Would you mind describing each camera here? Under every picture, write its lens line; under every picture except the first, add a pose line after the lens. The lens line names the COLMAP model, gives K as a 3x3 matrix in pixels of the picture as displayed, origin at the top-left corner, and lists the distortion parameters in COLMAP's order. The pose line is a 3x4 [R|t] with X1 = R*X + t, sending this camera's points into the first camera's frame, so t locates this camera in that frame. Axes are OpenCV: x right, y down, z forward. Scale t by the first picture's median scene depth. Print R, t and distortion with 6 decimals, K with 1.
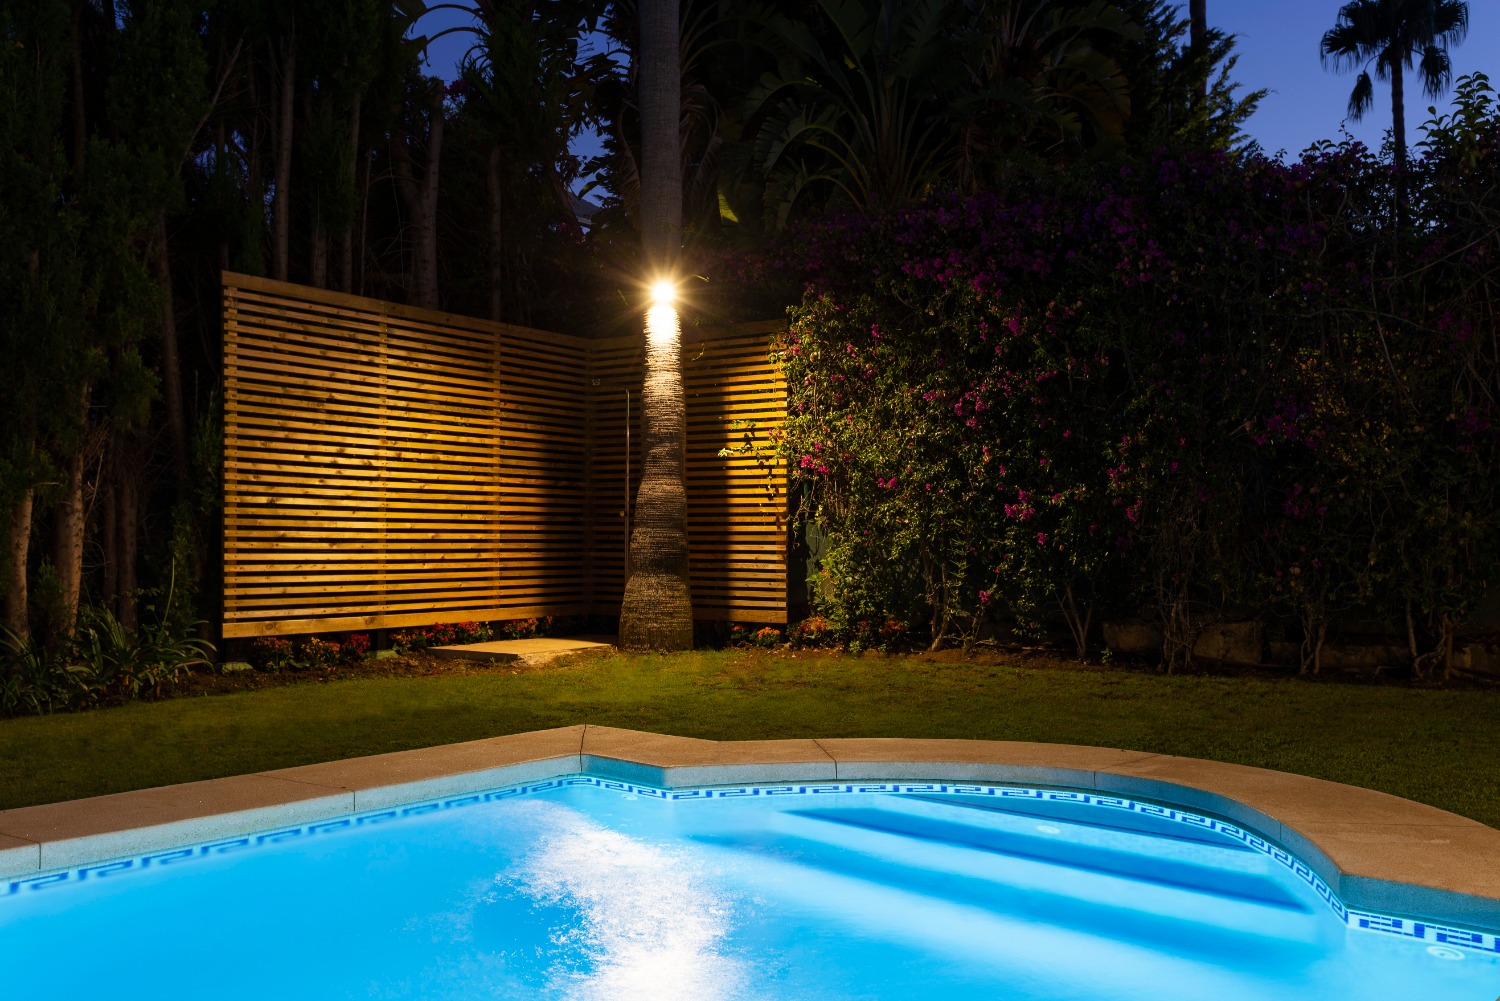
lens RADIAL K [[1317.2, 0, 748.5], [0, 1317.2, 532.0], [0, 0, 1]] dist [-0.015014, -0.008449]
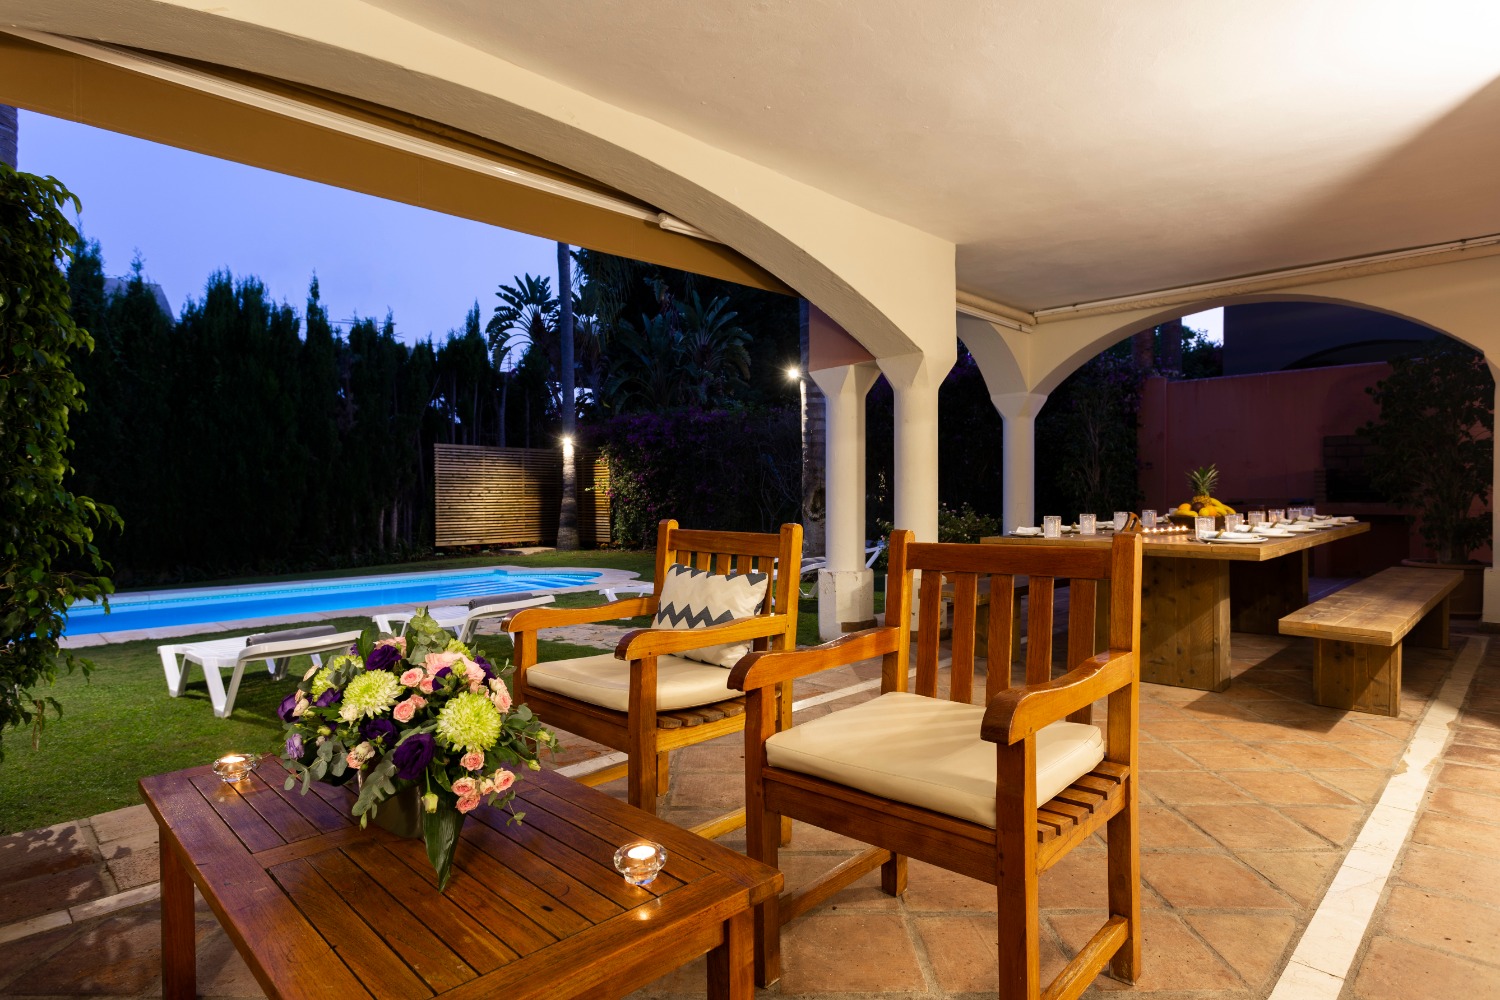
lens RADIAL K [[808.7, 0, 723.8], [0, 808.7, 498.4], [0, 0, 1]] dist [0.000902, 0.000167]
pose [[0.992709, -0.007519, -0.120303, 0.564800], [0.008900, 0.999901, 0.010944, -0.058307], [0.120209, -0.011935, 0.992677, -0.956331]]
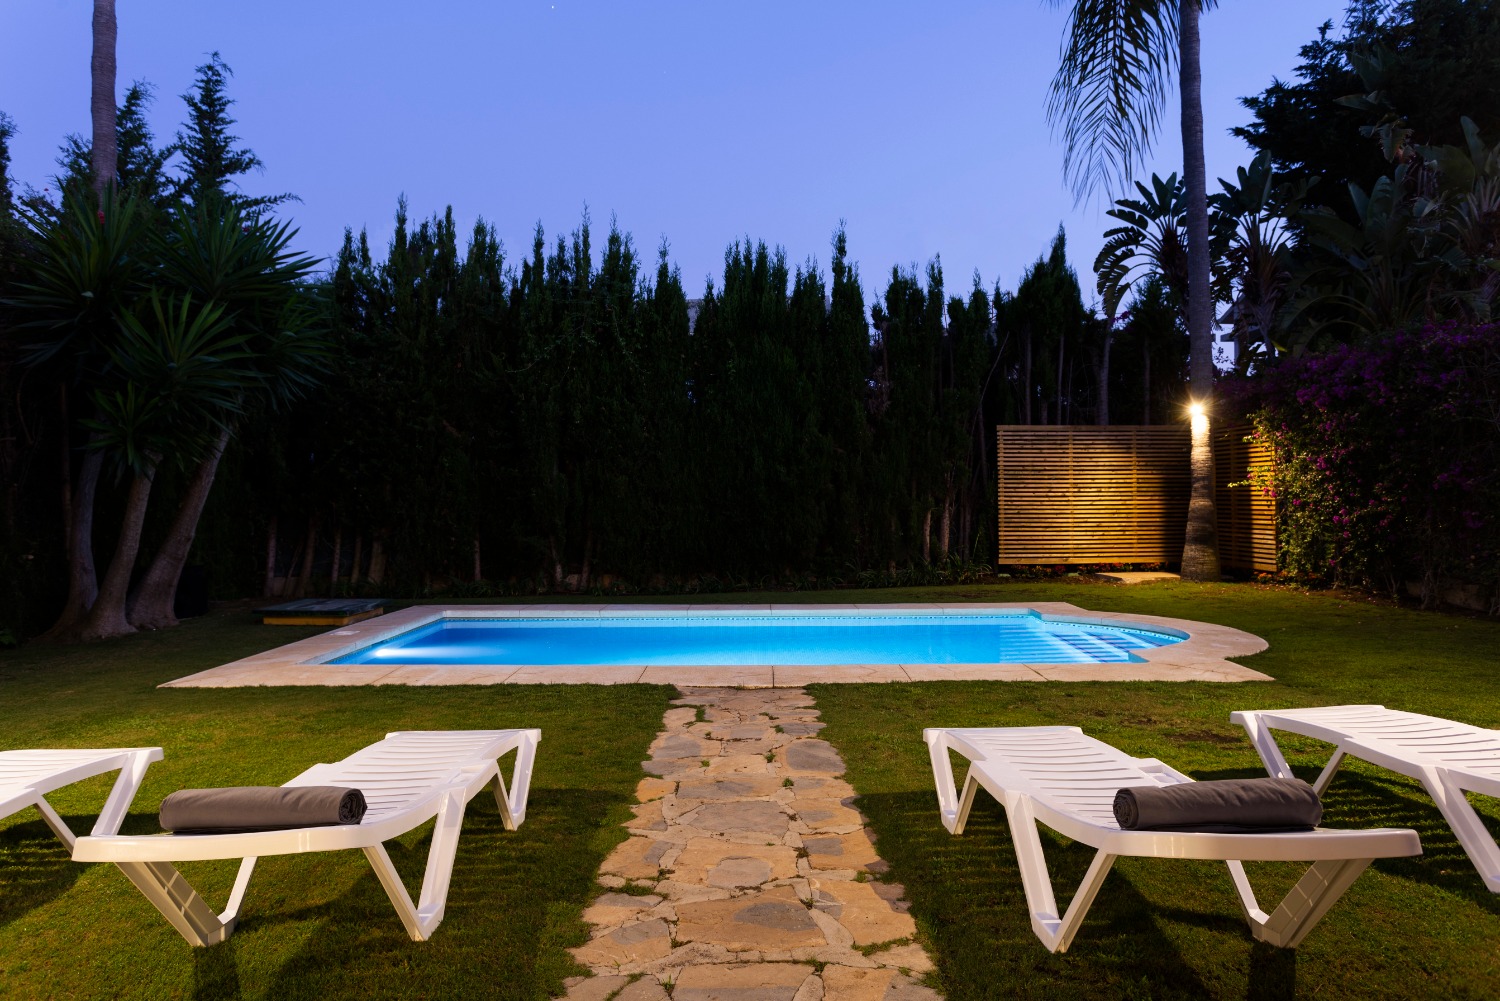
lens RADIAL K [[853.5, 0, 750.0], [0, 853.5, 500.5], [0, 0, 1]] dist [-0.017522, 0.015041]
pose [[0.606565, -0.006804, -0.795005, 0.577607], [0.015128, 0.999881, 0.002984, -0.052640], [0.794890, -0.013837, 0.606595, -0.384392]]
